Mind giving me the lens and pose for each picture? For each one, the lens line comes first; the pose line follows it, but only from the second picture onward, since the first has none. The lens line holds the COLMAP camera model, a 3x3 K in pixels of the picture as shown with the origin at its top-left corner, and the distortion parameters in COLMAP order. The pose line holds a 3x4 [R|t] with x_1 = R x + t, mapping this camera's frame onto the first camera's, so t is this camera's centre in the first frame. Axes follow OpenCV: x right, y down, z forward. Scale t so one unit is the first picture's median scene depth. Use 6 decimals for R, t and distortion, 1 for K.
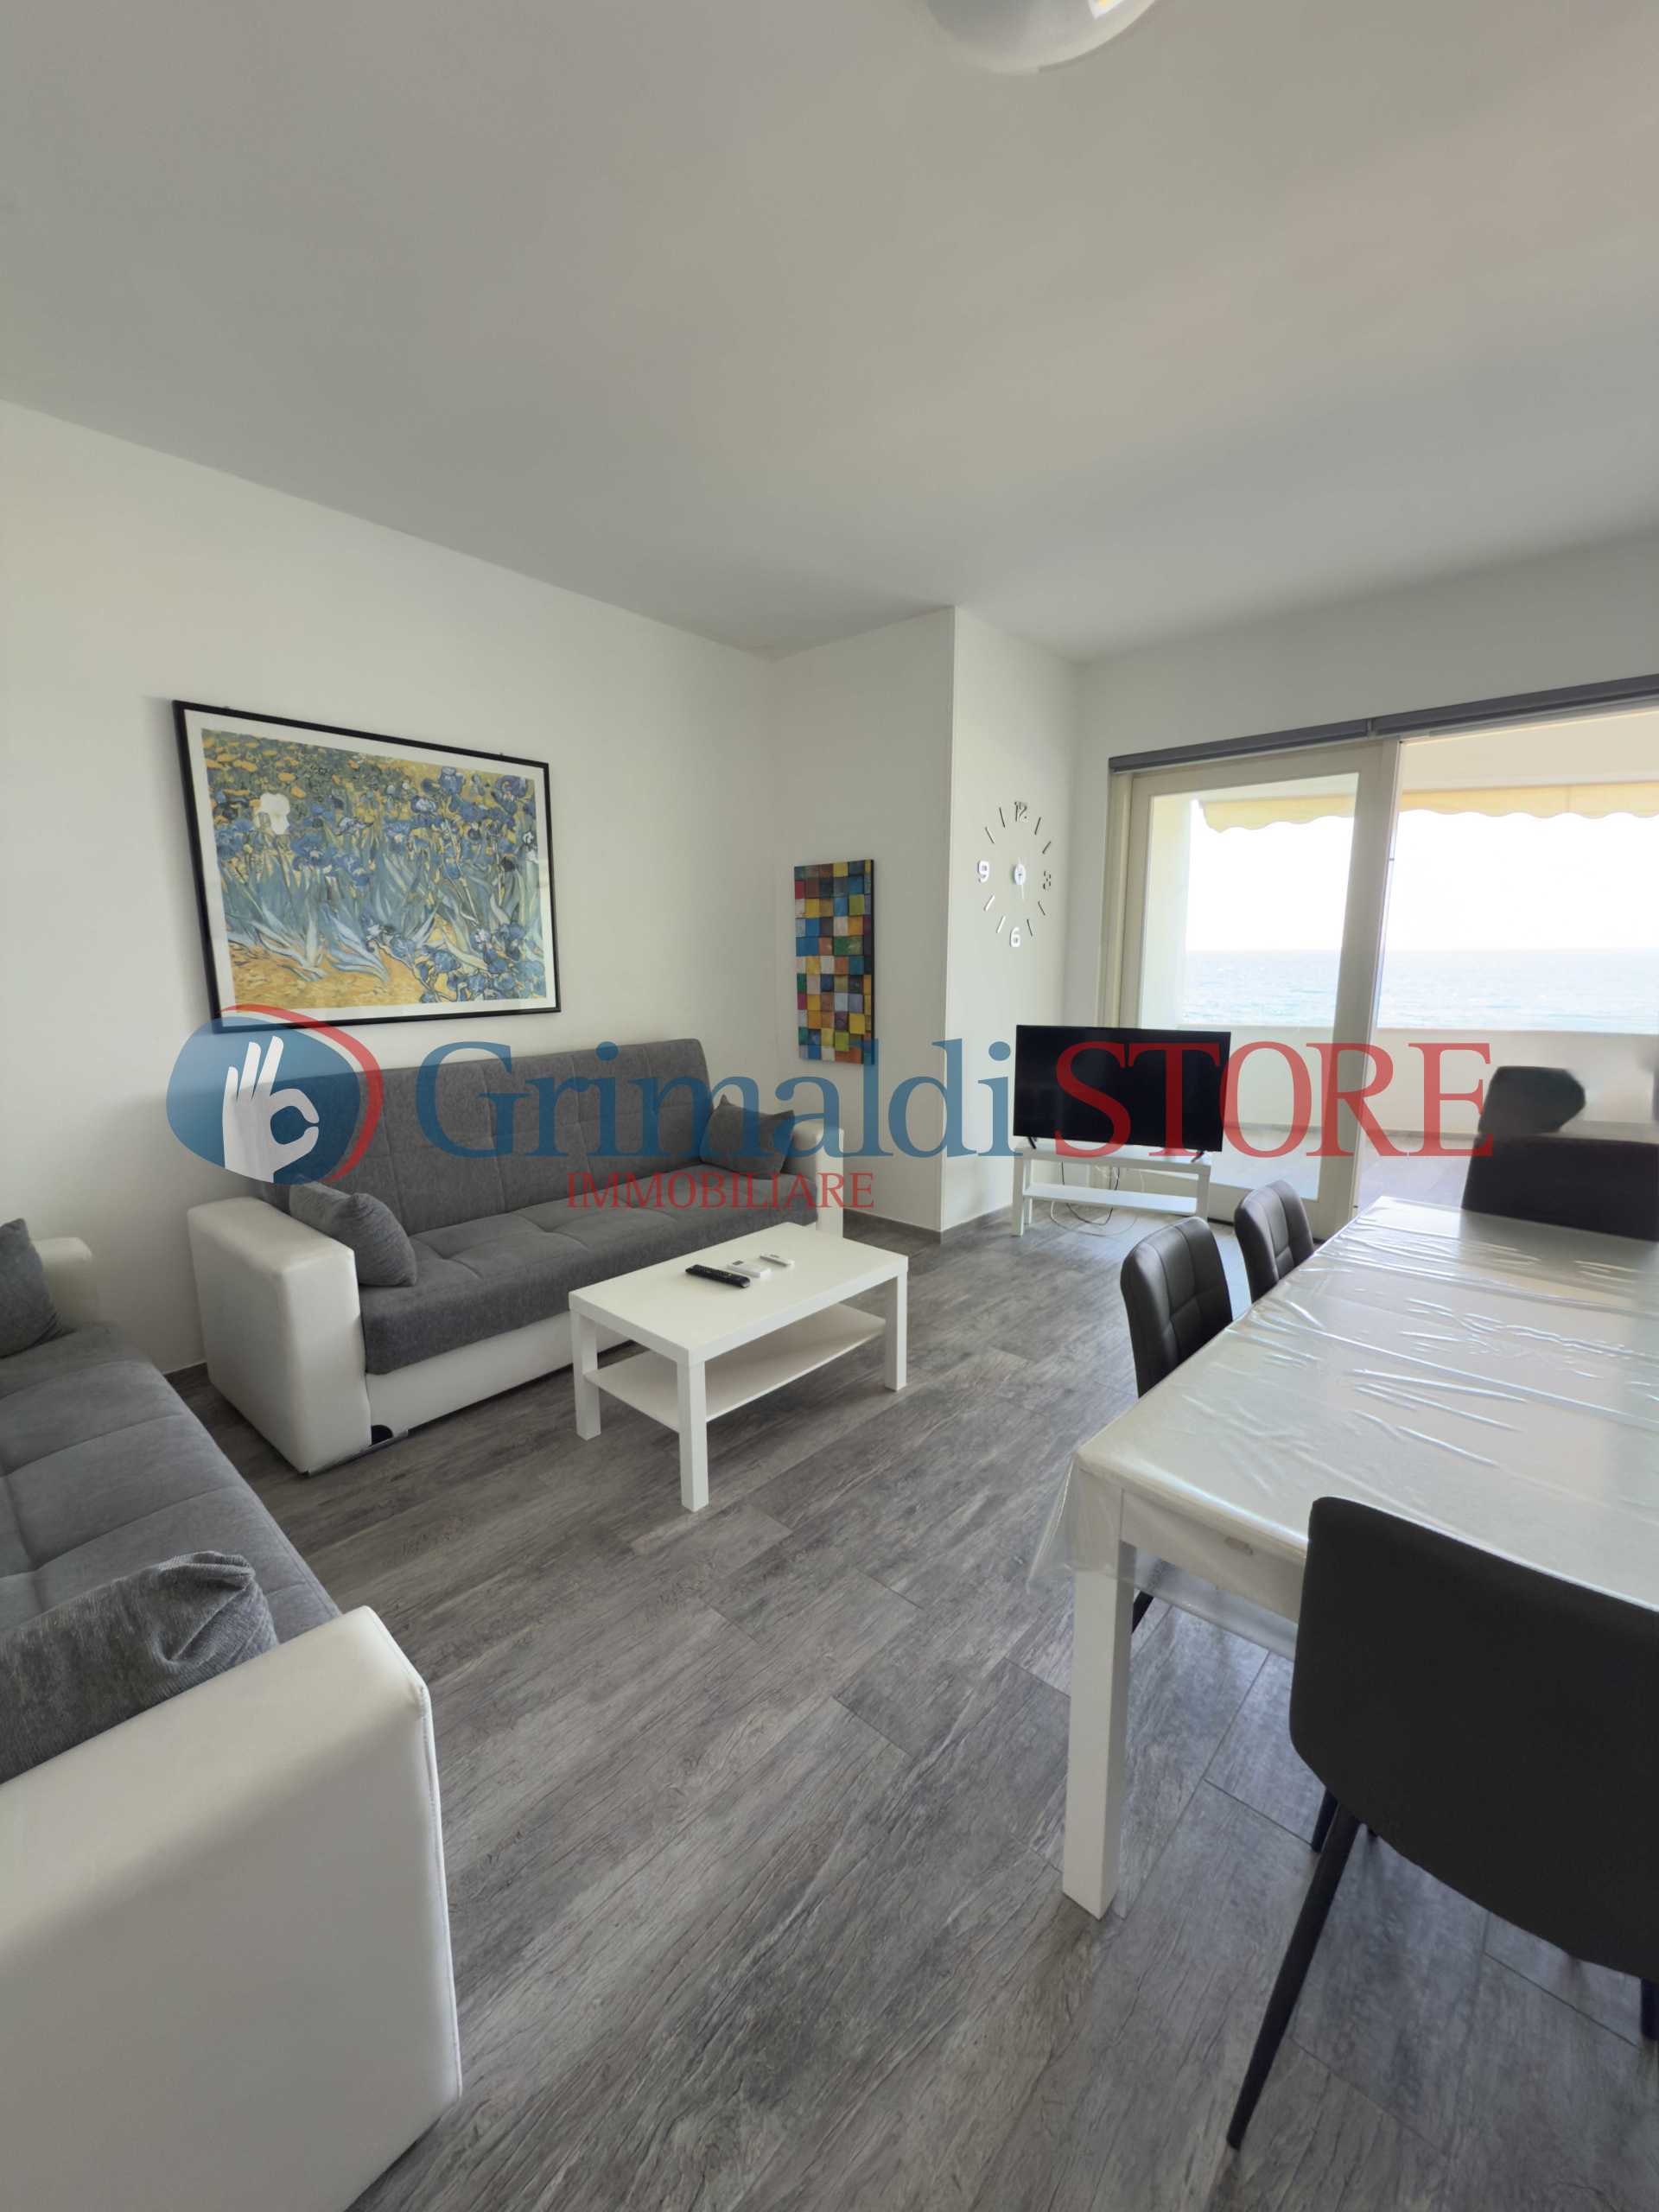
lens RADIAL K [[880.2, 0, 838.5], [0, 880.2, 1092.9], [0, 0, 1]] dist [-0.000952, 0.000923]
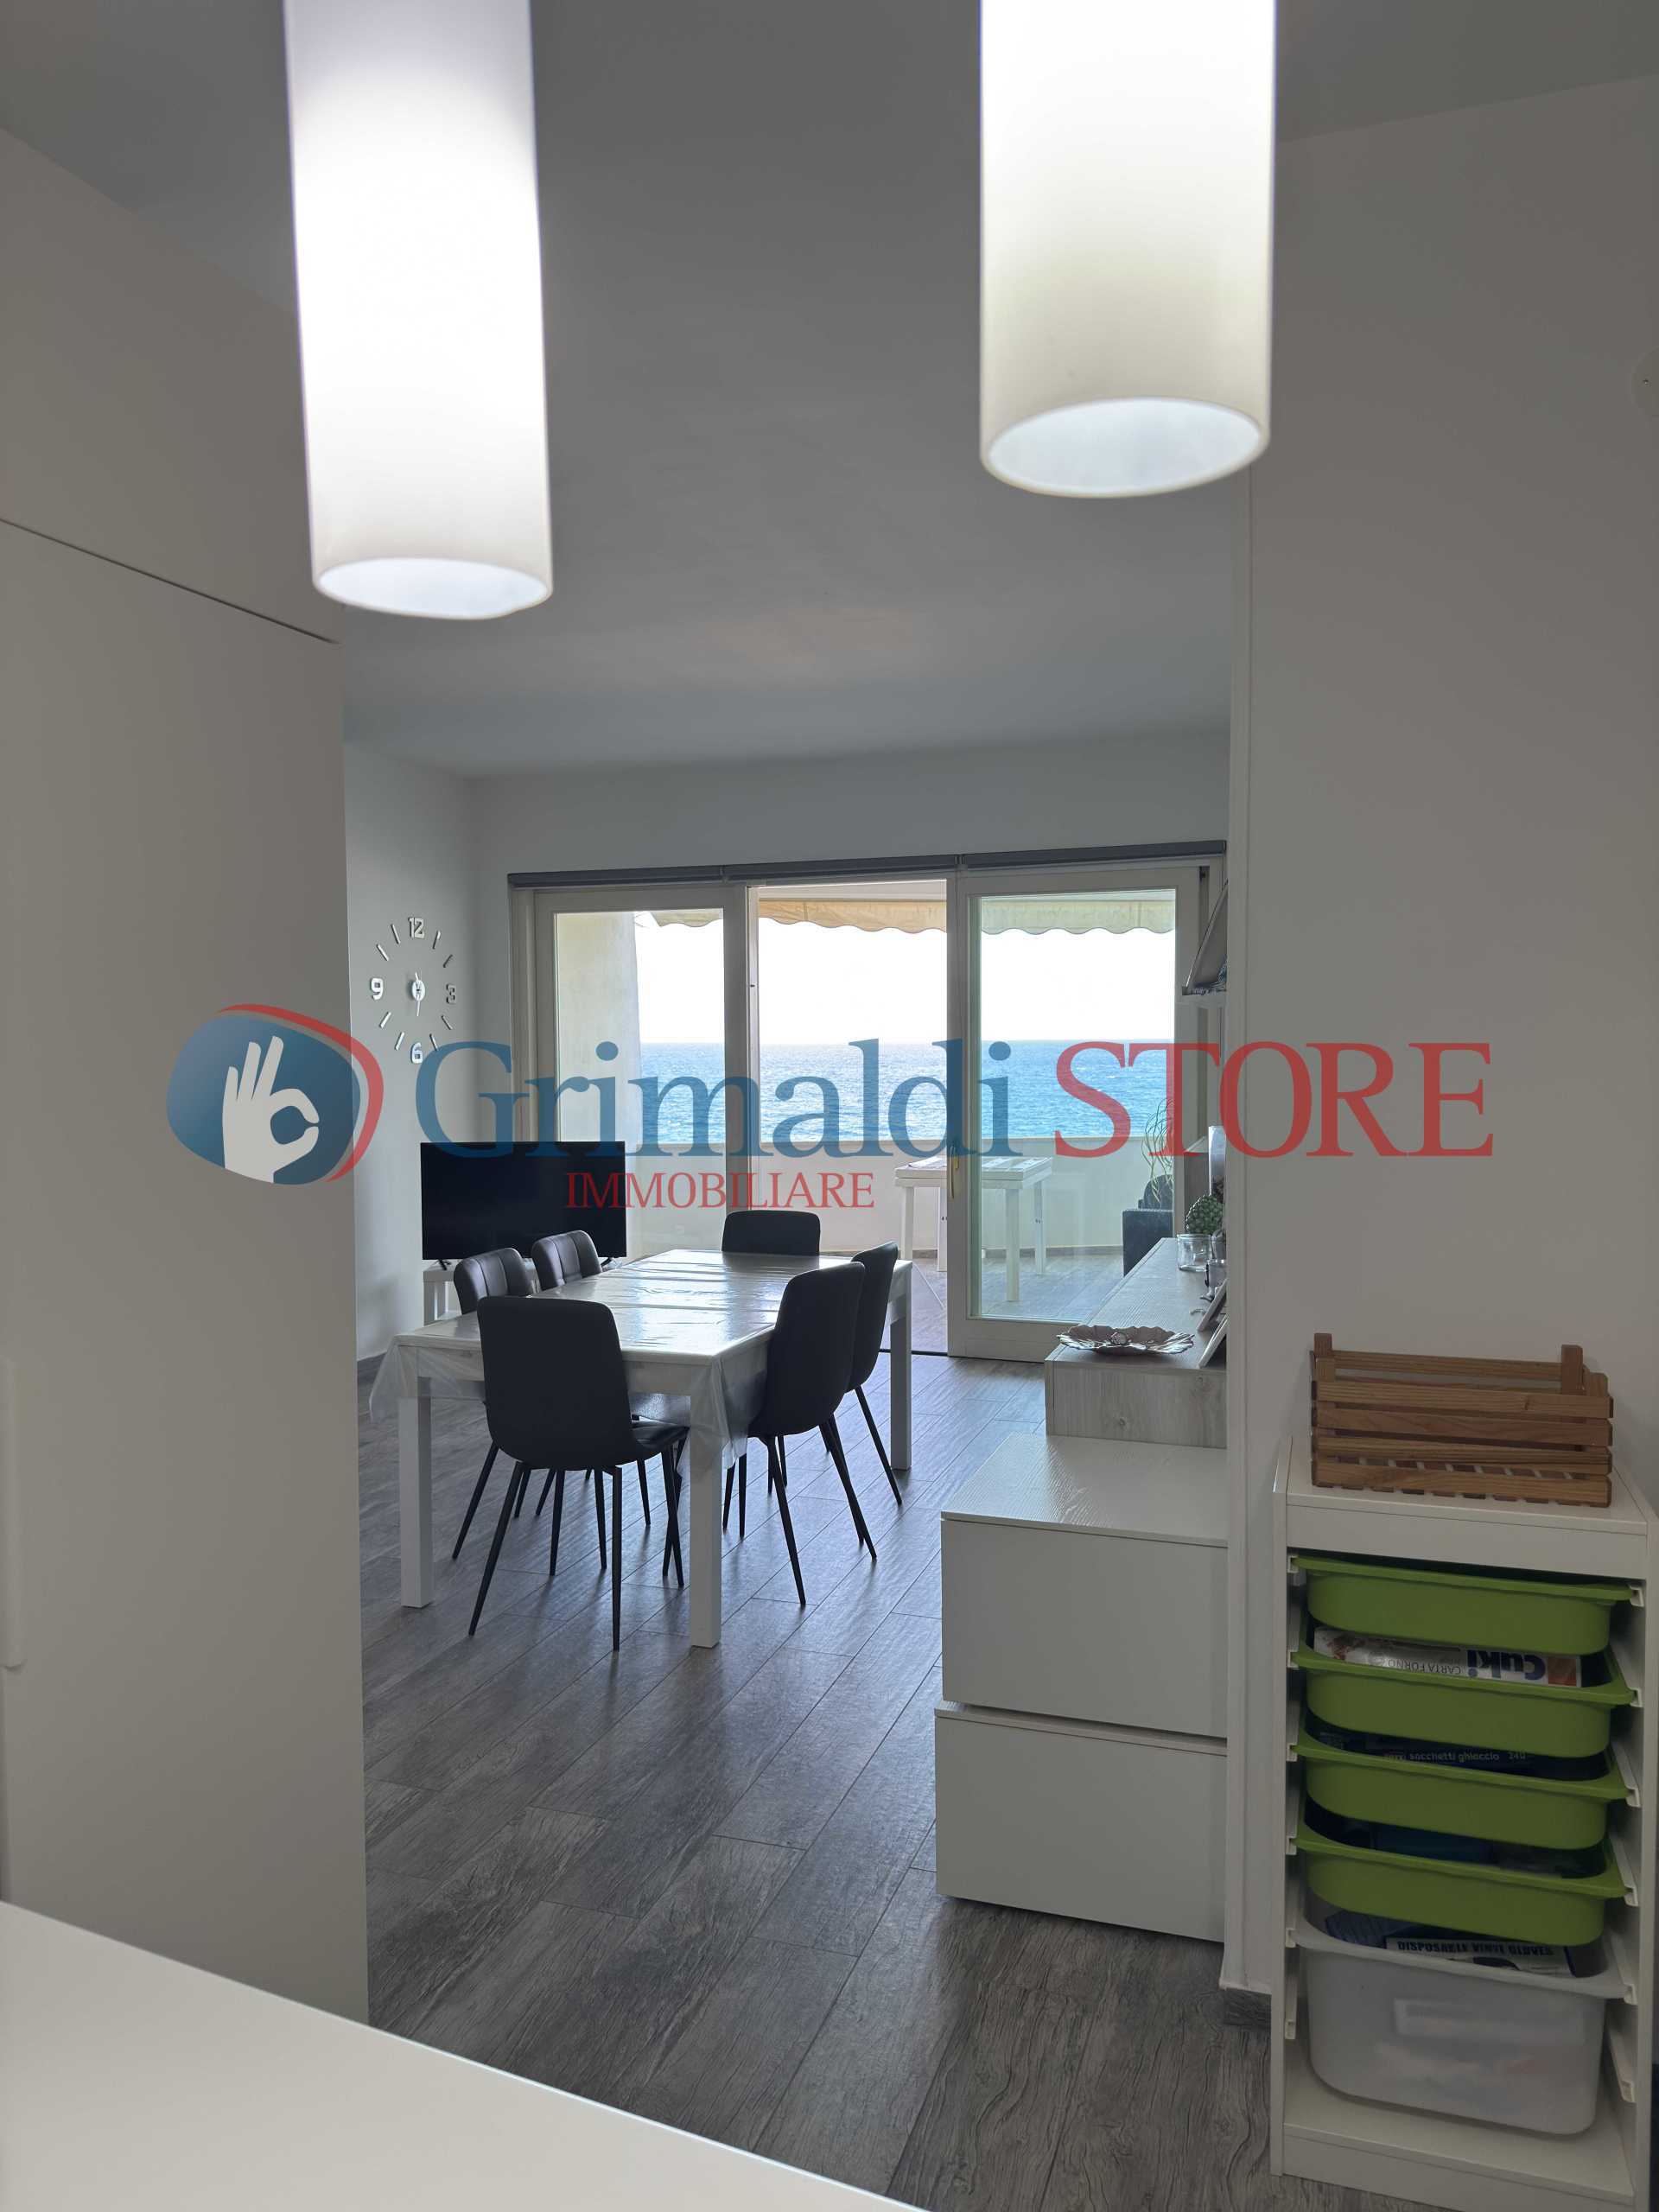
lens RADIAL K [[1567.2, 0, 842.7], [0, 1567.2, 1116.7], [0, 0, 1]] dist [0.037341, -0.035391]
pose [[0.919009, -0.014990, 0.393952, -0.056207], [0.063908, 0.991724, -0.111350, 0.129661], [-0.389023, 0.127508, 0.912361, -0.837464]]
